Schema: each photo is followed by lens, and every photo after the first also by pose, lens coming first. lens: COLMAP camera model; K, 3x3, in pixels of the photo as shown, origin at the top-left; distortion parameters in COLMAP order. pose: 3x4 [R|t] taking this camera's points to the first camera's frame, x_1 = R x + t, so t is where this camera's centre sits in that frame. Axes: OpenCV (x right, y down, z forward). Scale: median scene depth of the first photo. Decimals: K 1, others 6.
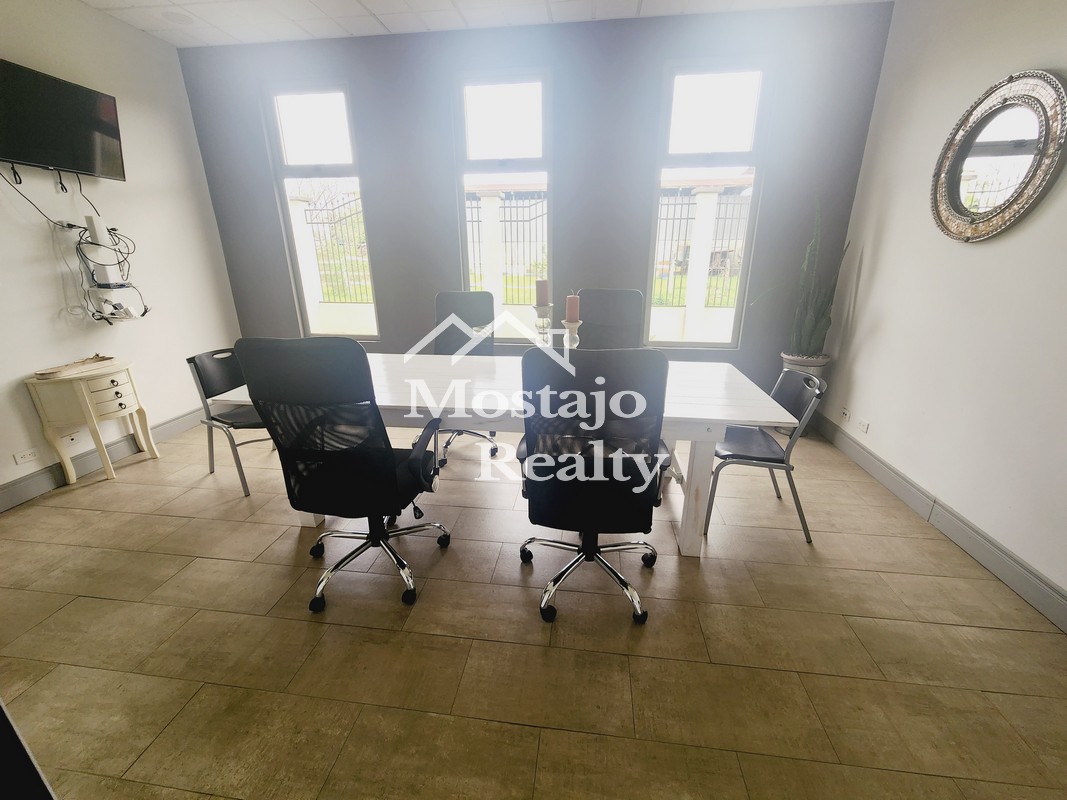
lens RADIAL K [[437.6, 0, 535.0], [0, 437.6, 397.0], [0, 0, 1]] dist [0.000755, 0.000167]
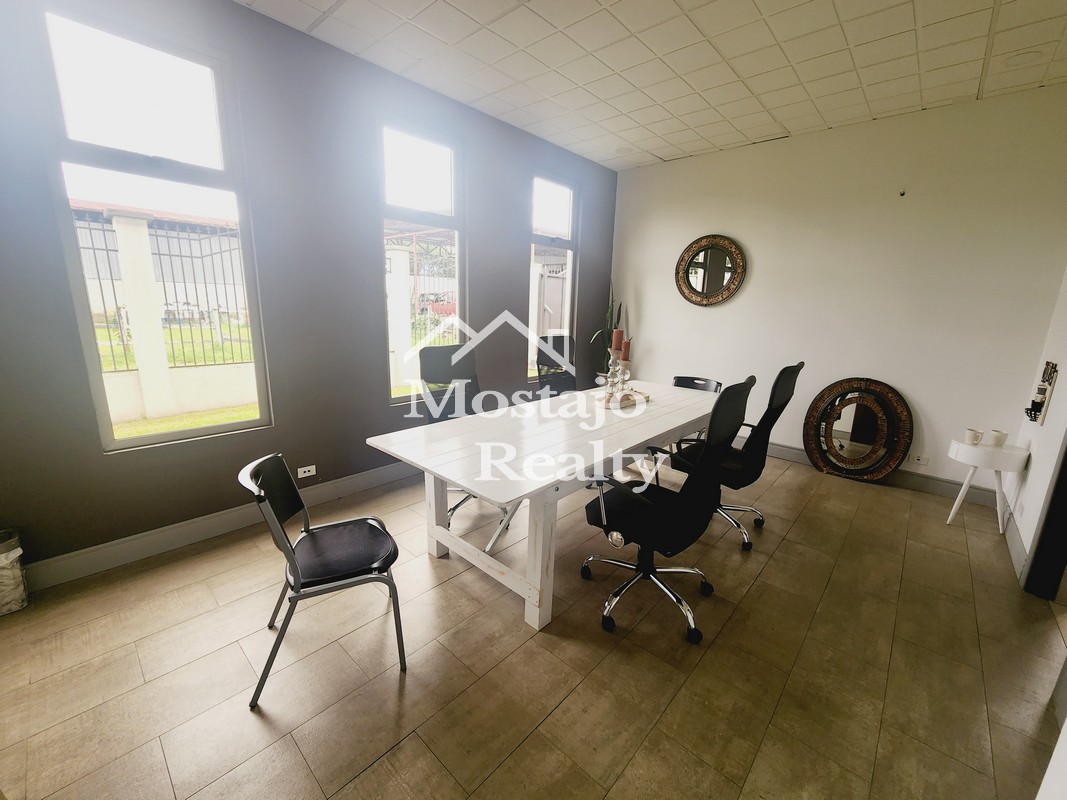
lens RADIAL K [[437.6, 0, 535.0], [0, 437.6, 397.0], [0, 0, 1]] dist [0.000755, 0.000167]
pose [[0.570774, -0.151598, 0.806991, -1.162136], [0.232951, 0.972324, 0.017894, -0.151684], [-0.787369, 0.177776, 0.590292, 0.454721]]
